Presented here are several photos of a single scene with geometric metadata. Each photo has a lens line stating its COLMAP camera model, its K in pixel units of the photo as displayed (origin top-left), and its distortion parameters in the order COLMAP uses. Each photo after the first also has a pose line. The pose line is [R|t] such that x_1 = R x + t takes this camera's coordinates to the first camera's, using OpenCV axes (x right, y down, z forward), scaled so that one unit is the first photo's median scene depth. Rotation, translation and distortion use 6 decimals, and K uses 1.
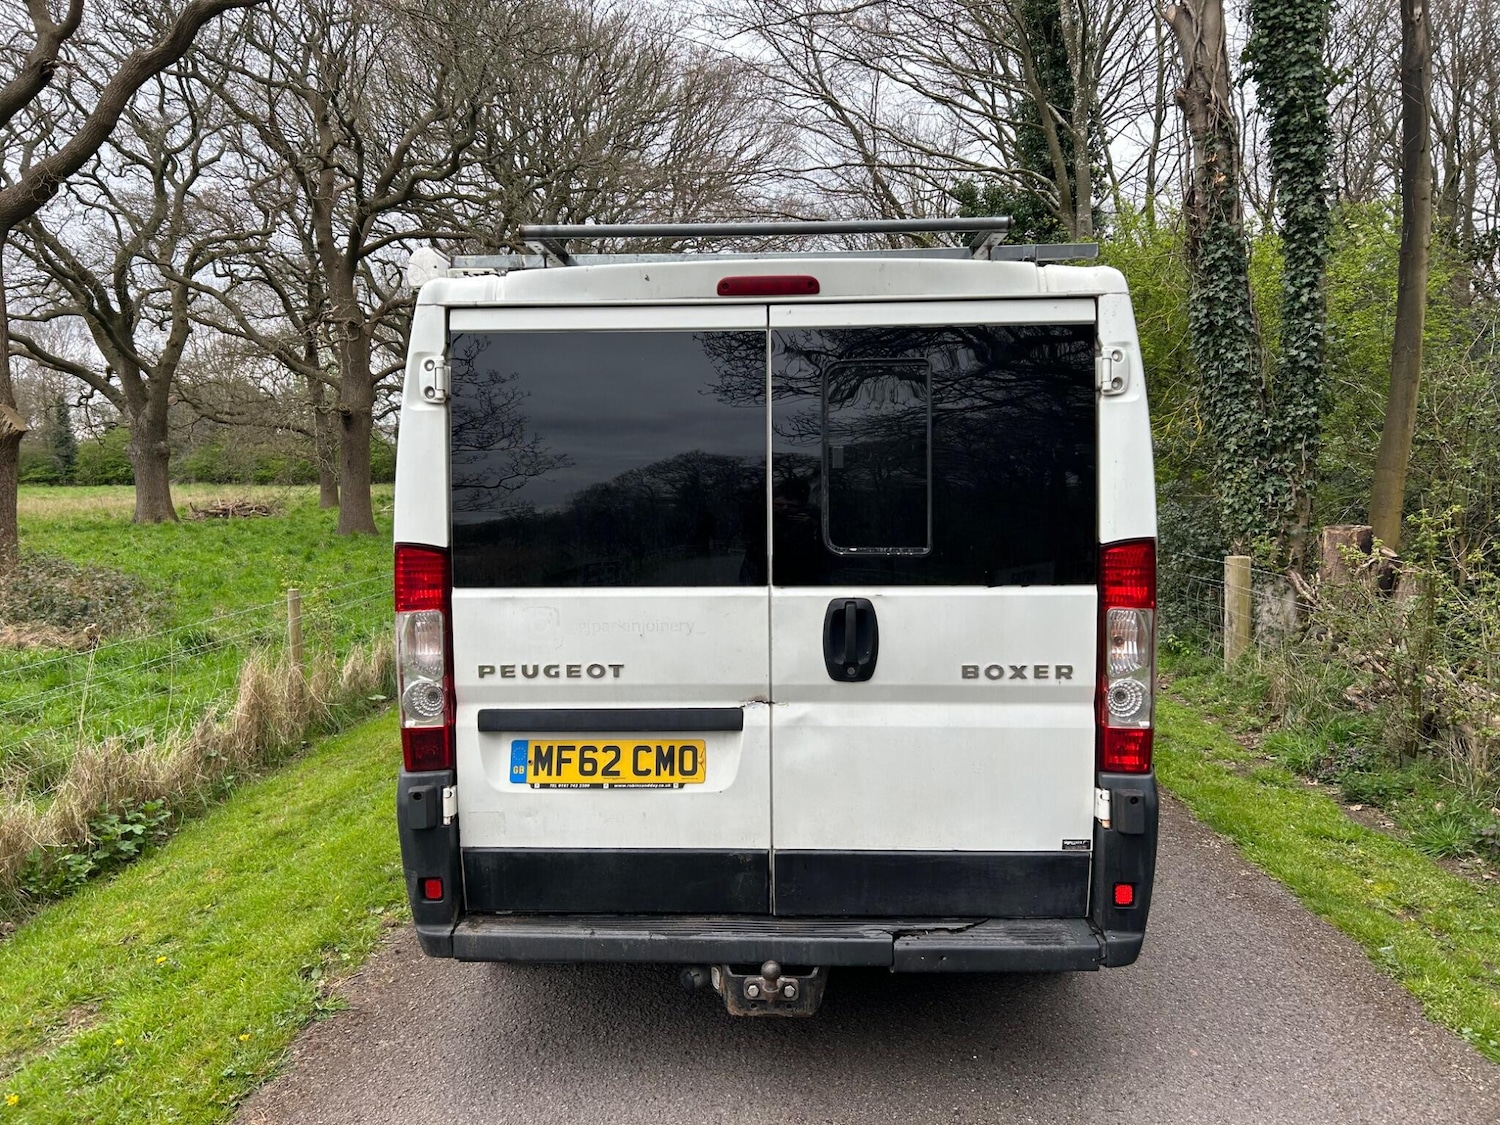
lens RADIAL K [[1126.9, 0, 743.2], [0, 1126.9, 543.4], [0, 0, 1]] dist [0.057390, -0.064010]
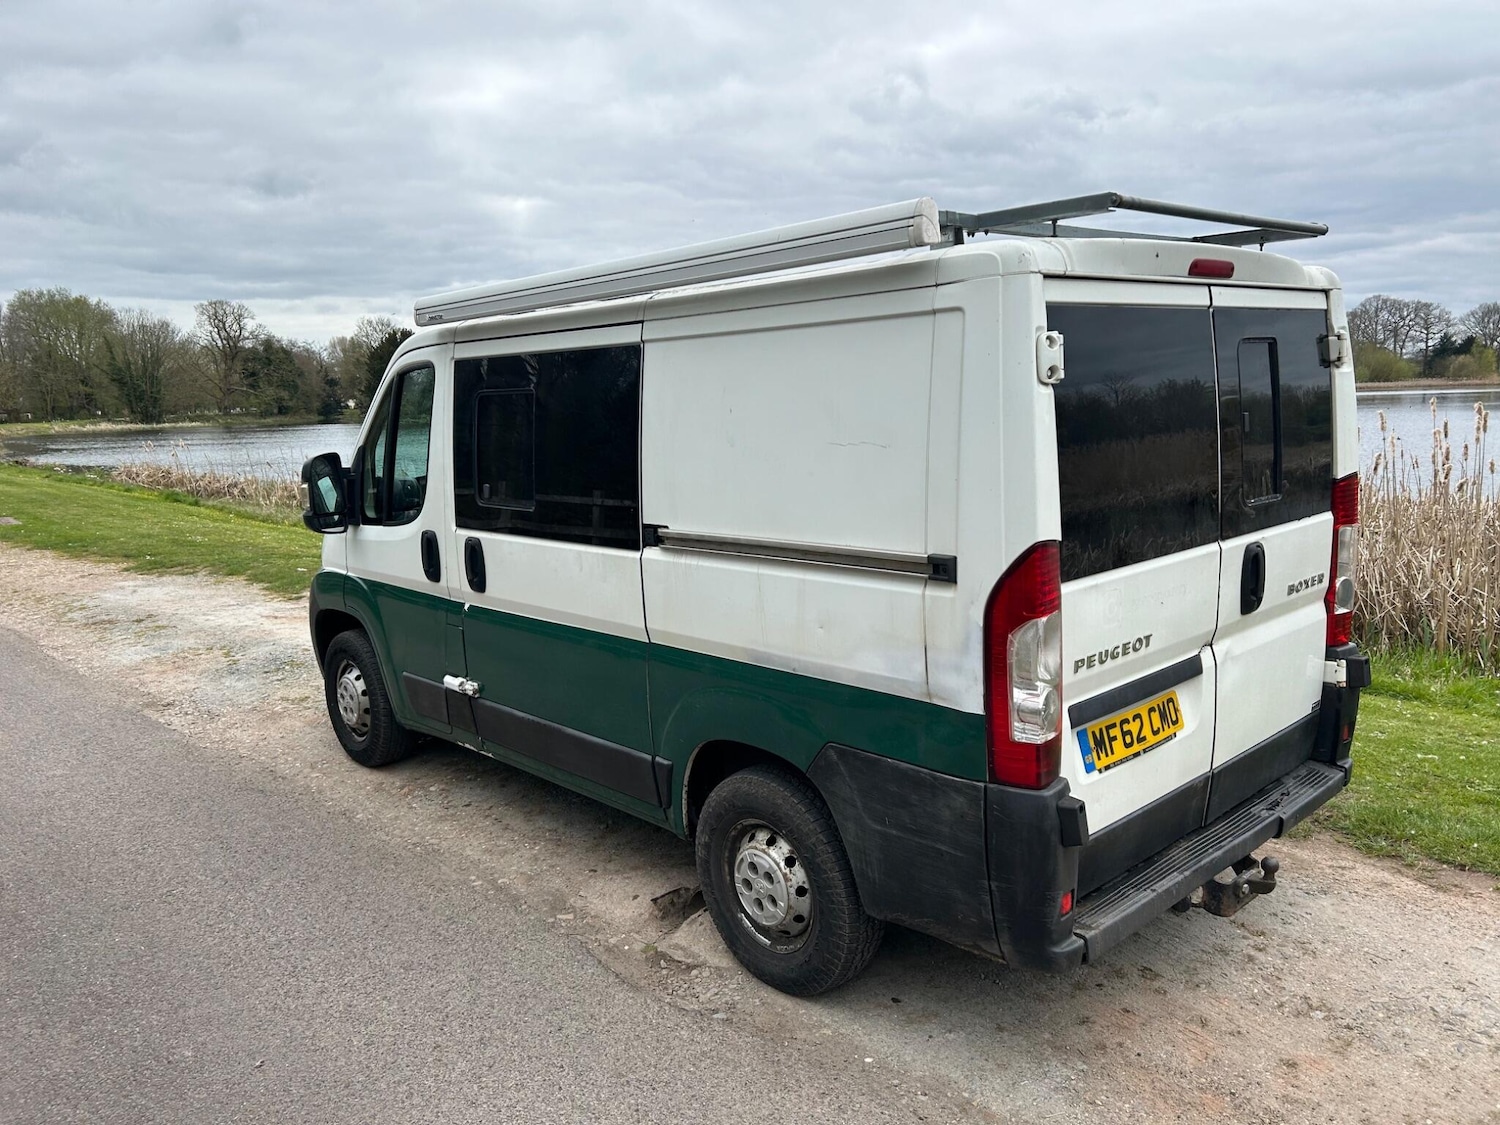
lens RADIAL K [[1126.9, 0, 768.8], [0, 1126.9, 544.8], [0, 0, 1]] dist [0.057390, -0.064010]
pose [[0.697838, -0.121497, 0.705876, -1.064018], [0.074113, 0.992467, 0.097556, -0.099439], [-0.712411, -0.015764, 0.701585, 0.517866]]
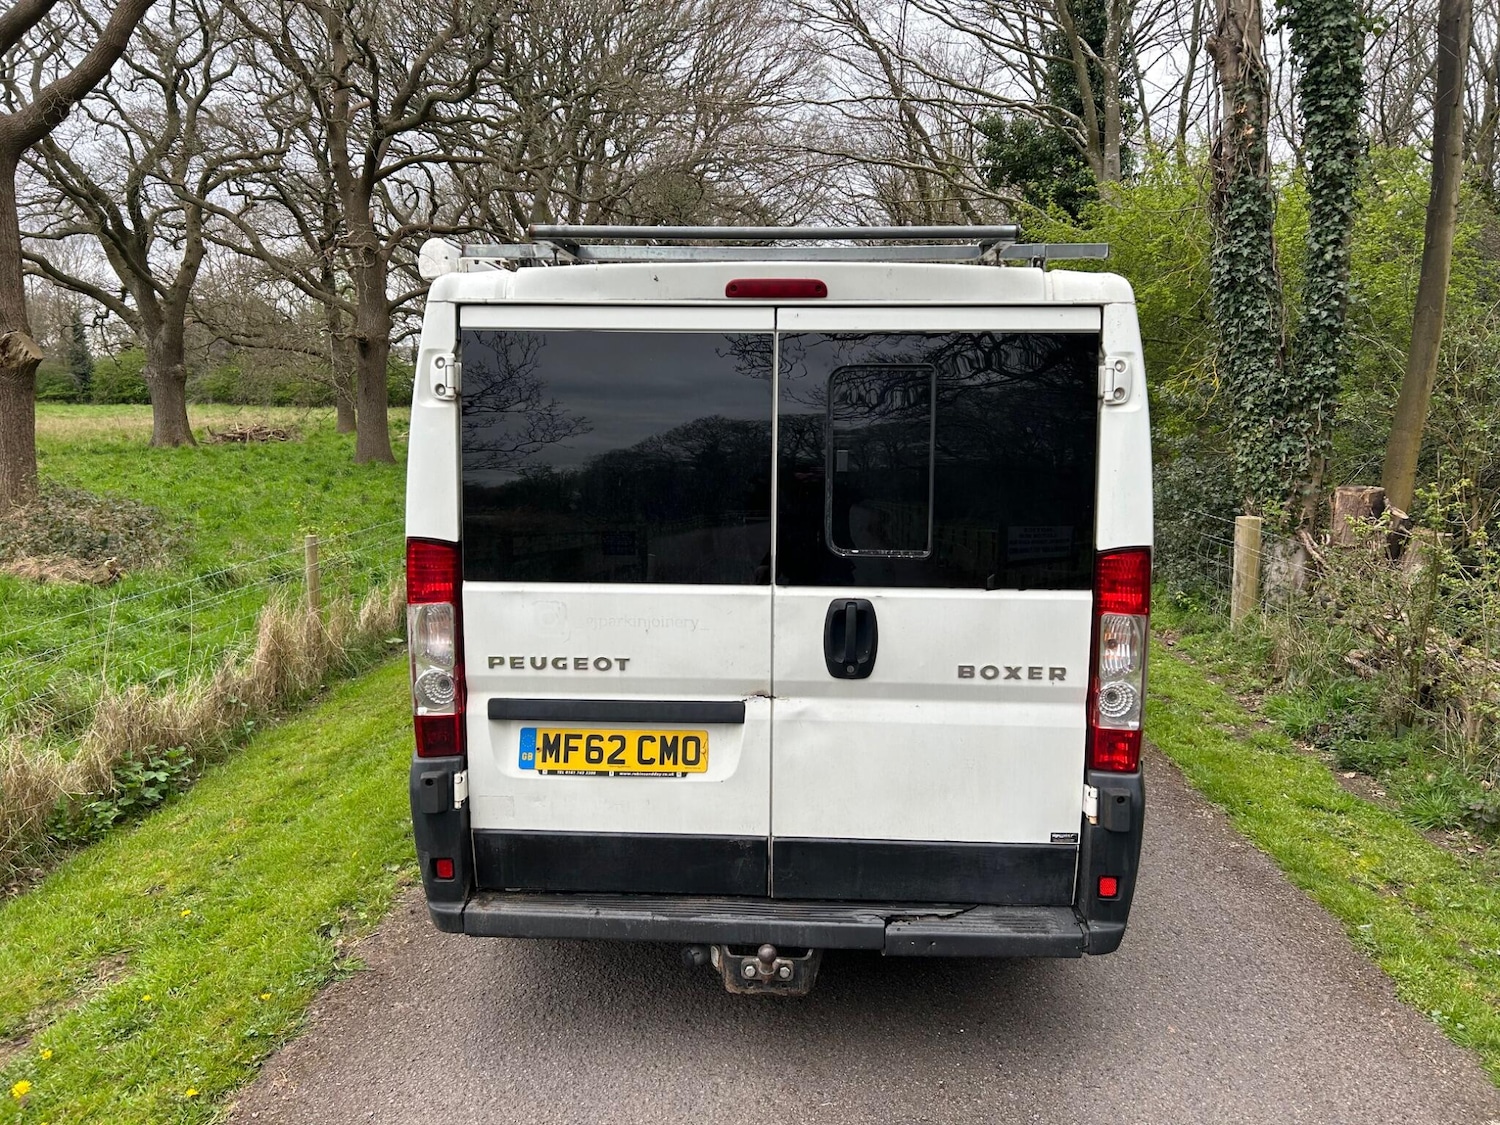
lens RADIAL K [[1126.9, 0, 755.8], [0, 1126.9, 544.6], [0, 0, 1]] dist [0.057390, -0.064010]
pose [[0.999859, 0.016305, -0.004073, 0.011496], [-0.016008, 0.997786, 0.064544, -0.063578], [0.005117, -0.064470, 0.997907, -0.018450]]
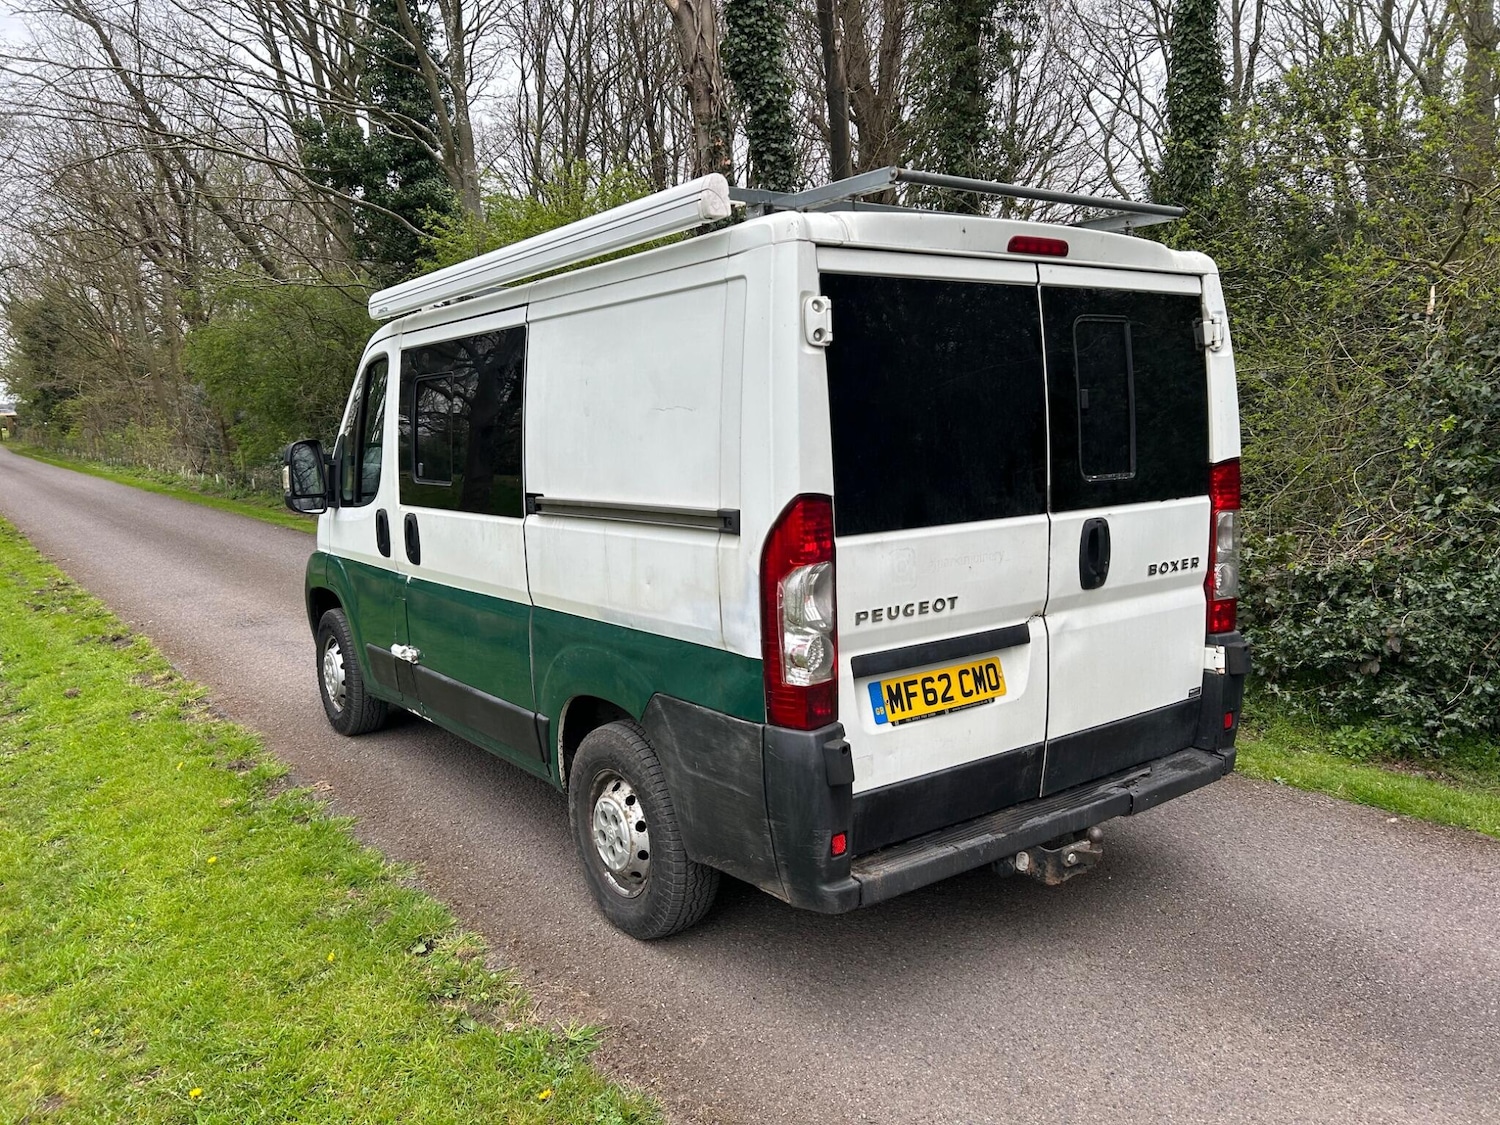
lens RADIAL K [[1126.9, 0, 739.6], [0, 1126.9, 547.9], [0, 0, 1]] dist [0.057390, -0.064010]
pose [[0.782859, -0.085525, 0.616294, -0.913635], [0.059614, 0.996261, 0.062528, -0.016678], [-0.619337, -0.012211, 0.785030, 0.287414]]
